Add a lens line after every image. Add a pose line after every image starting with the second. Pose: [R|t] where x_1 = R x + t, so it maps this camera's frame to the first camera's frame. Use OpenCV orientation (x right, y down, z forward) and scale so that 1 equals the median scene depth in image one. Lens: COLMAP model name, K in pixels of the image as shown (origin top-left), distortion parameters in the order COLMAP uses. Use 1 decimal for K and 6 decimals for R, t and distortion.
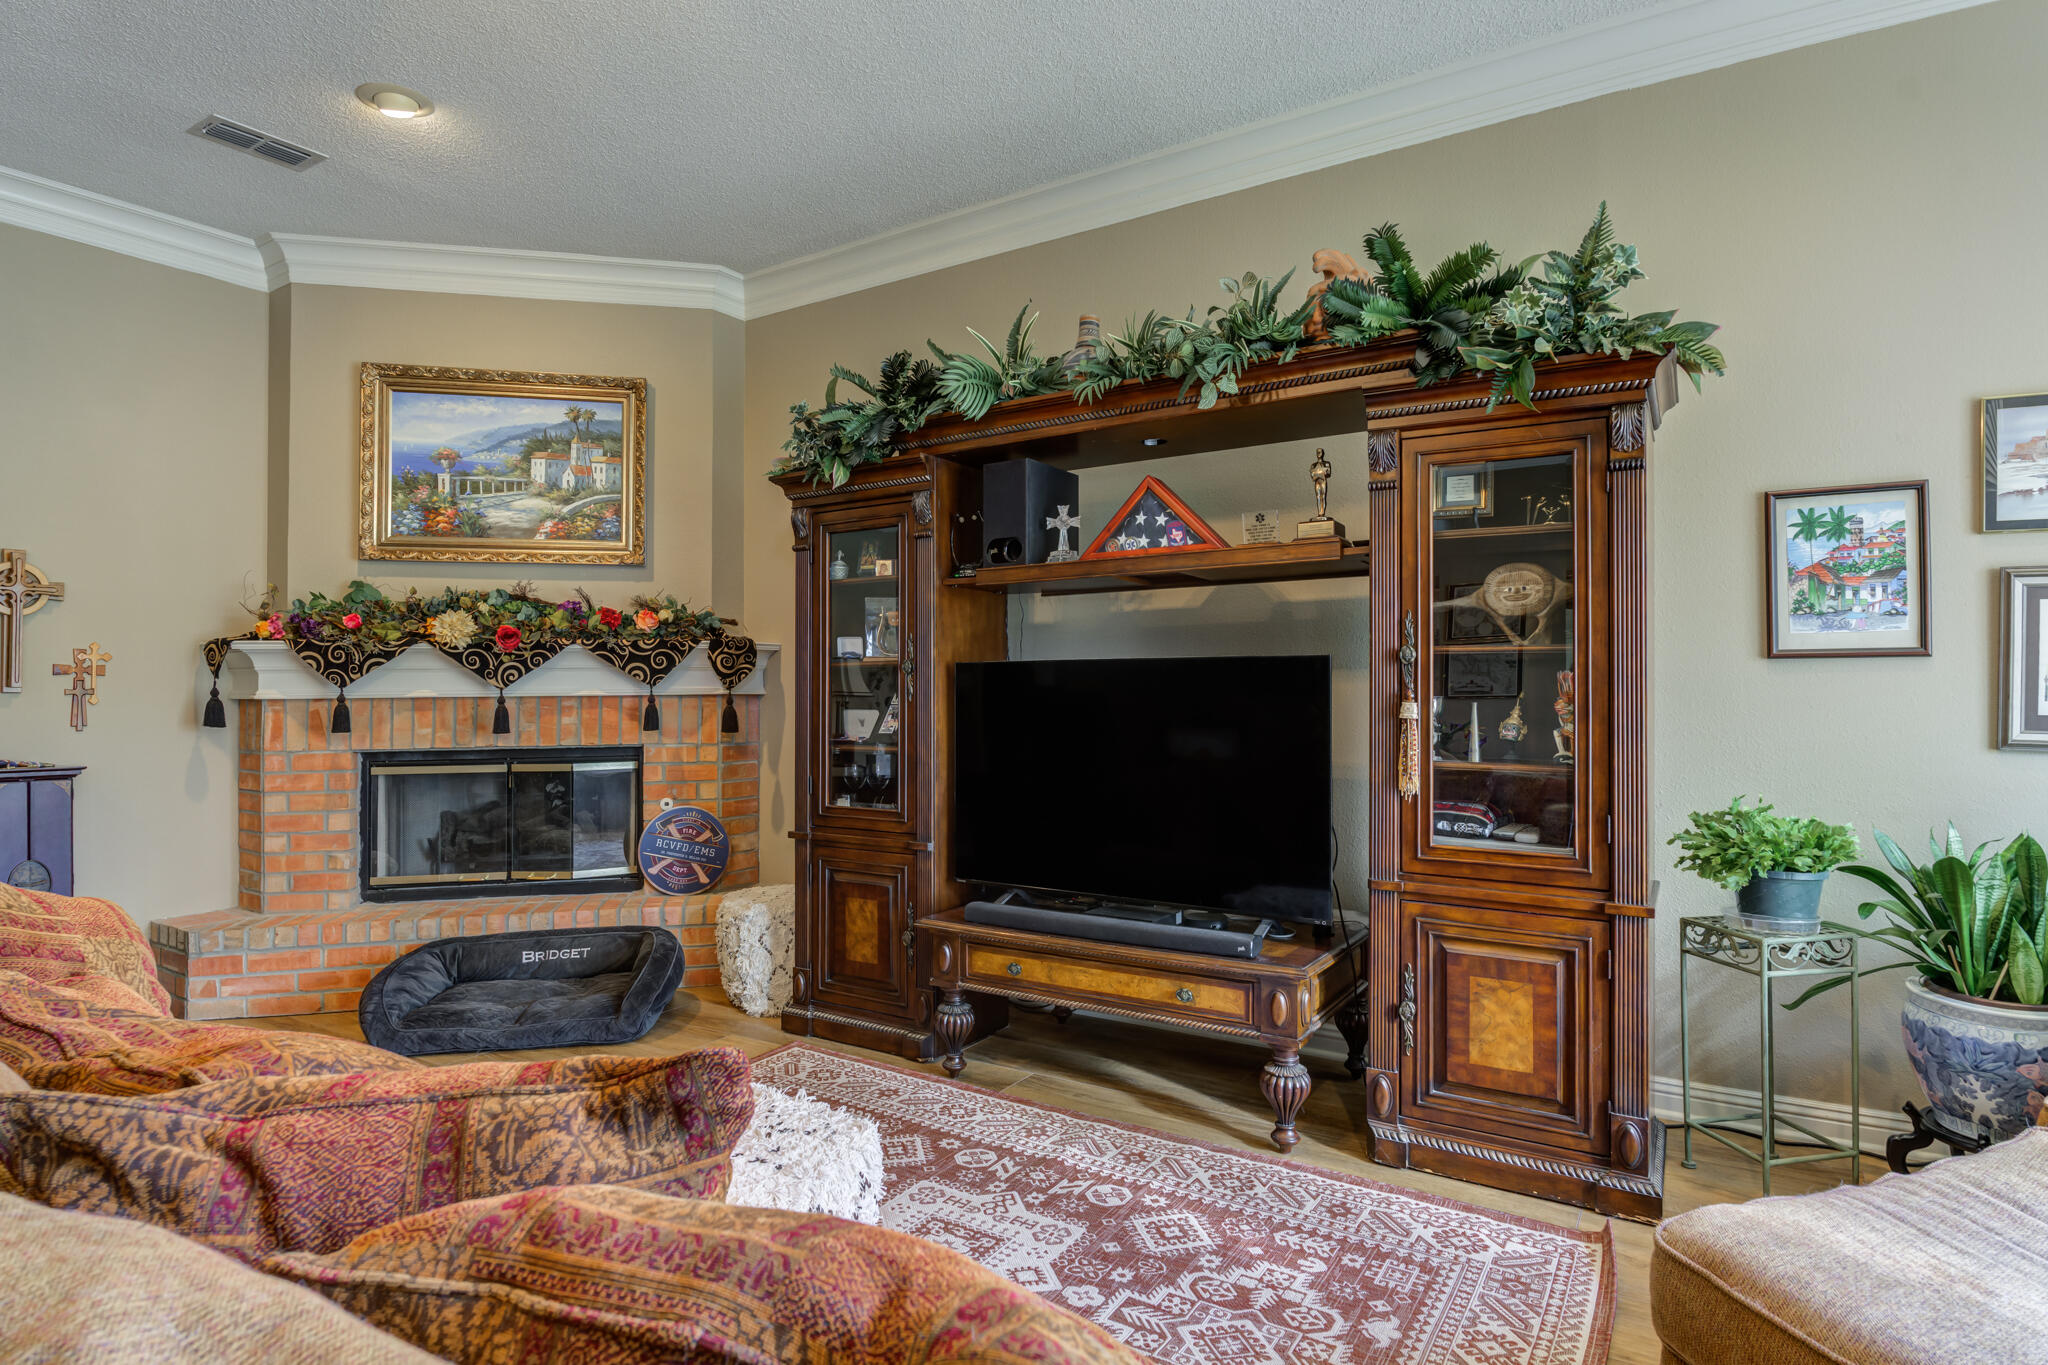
lens RADIAL K [[1066.4, 0, 1024.8], [0, 1066.4, 680.6], [0, 0, 1]] dist [-0.001323, 0.001754]
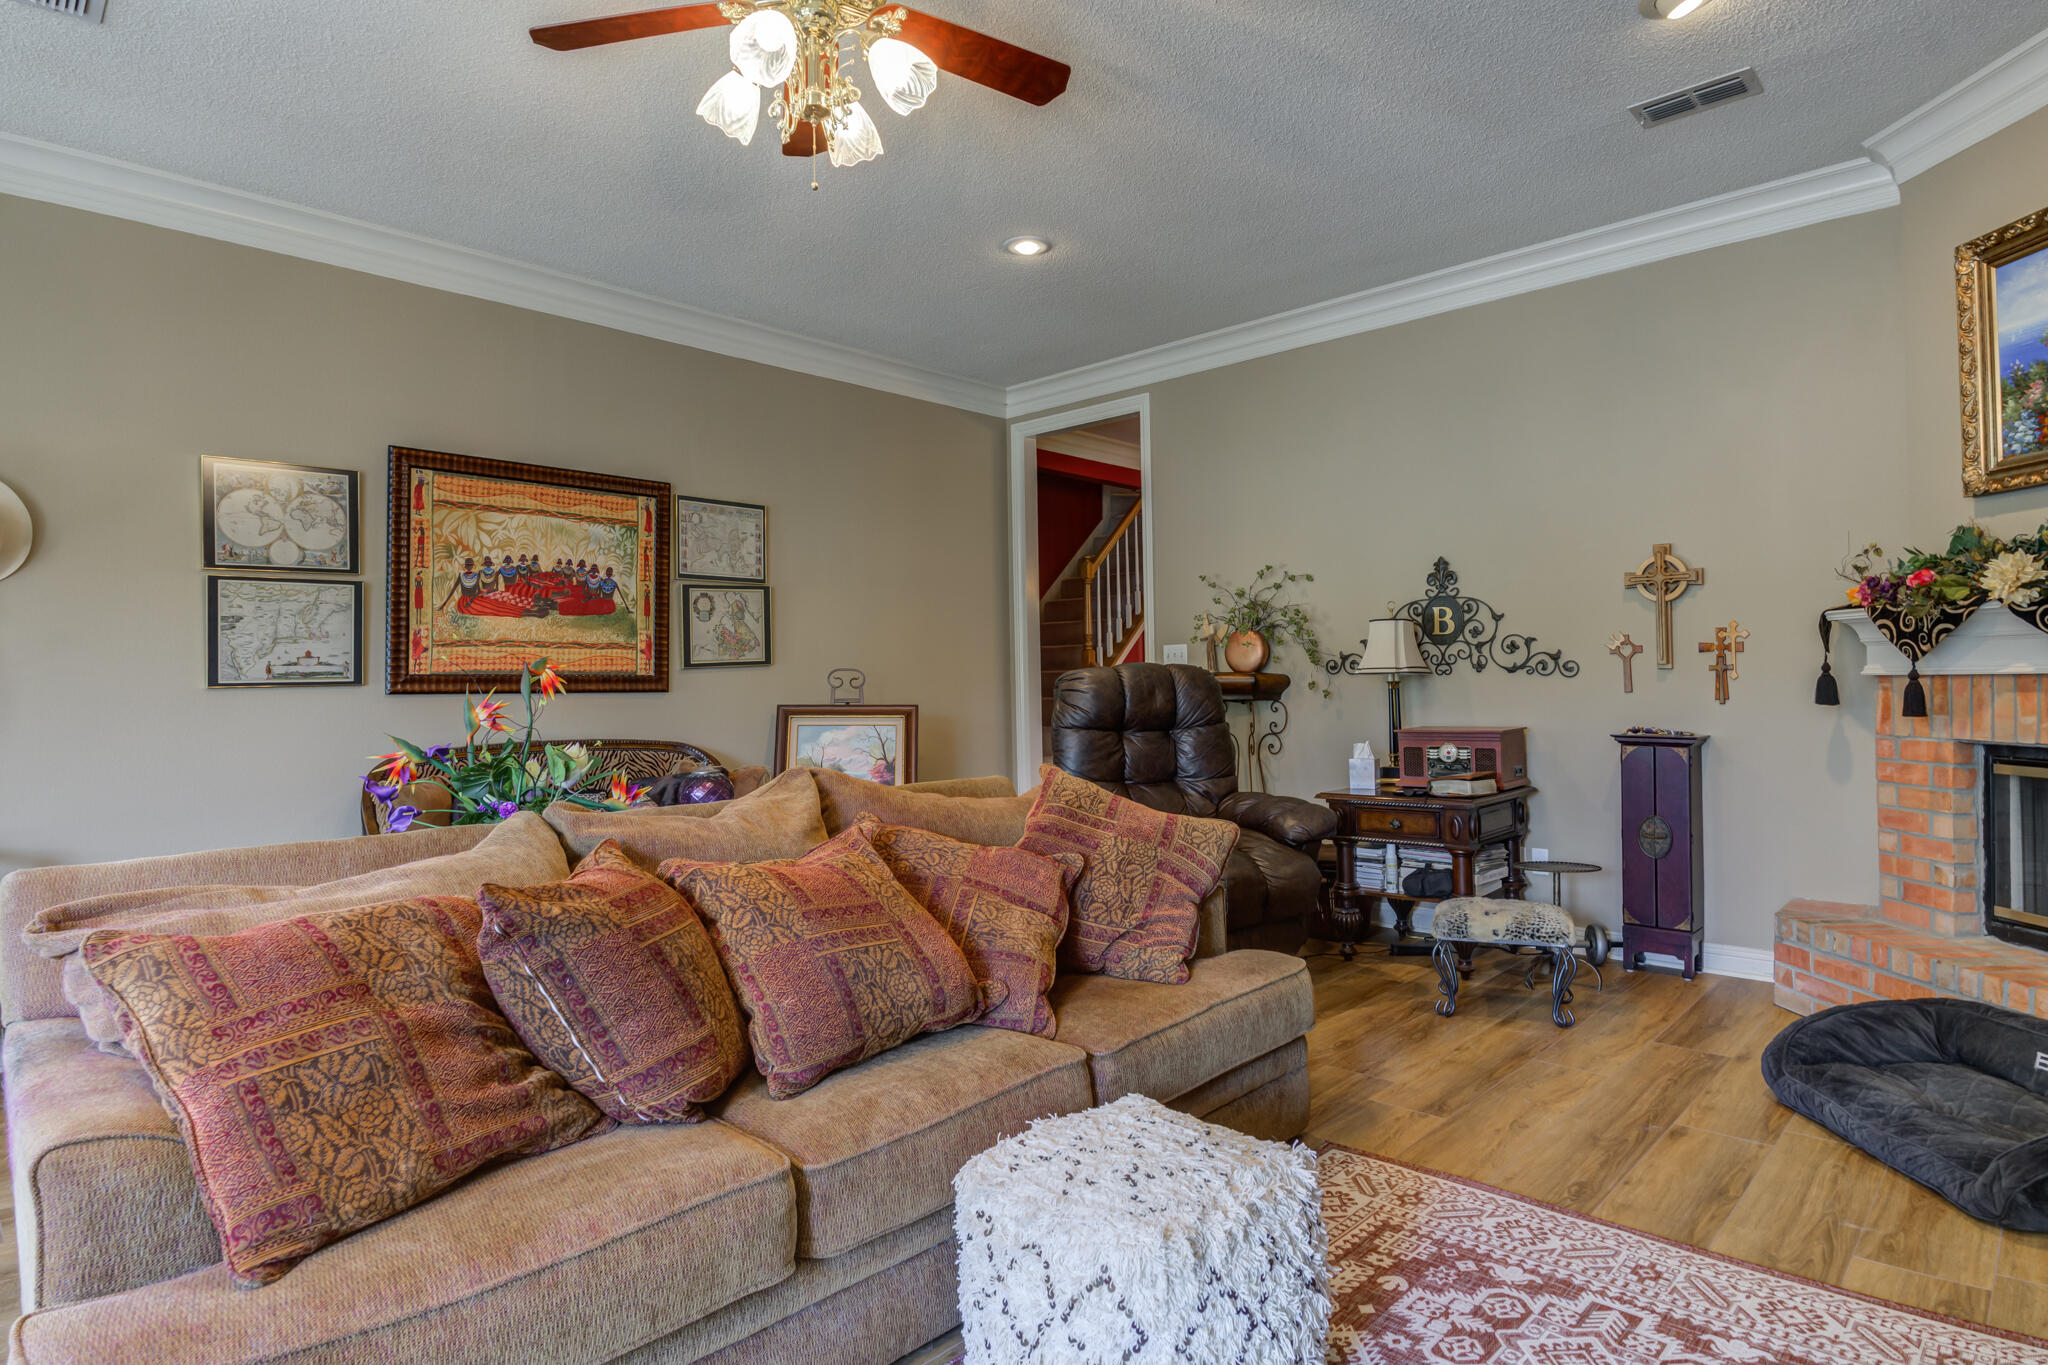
lens RADIAL K [[1116.7, 0, 1022.8], [0, 1116.7, 677.3], [0, 0, 1]] dist [-0.000452, -0.000580]
pose [[-0.160873, 0.008230, -0.986941, 0.313661], [0.022178, 0.999743, 0.004721, -0.000658], [0.986726, -0.021129, -0.161014, 0.461232]]
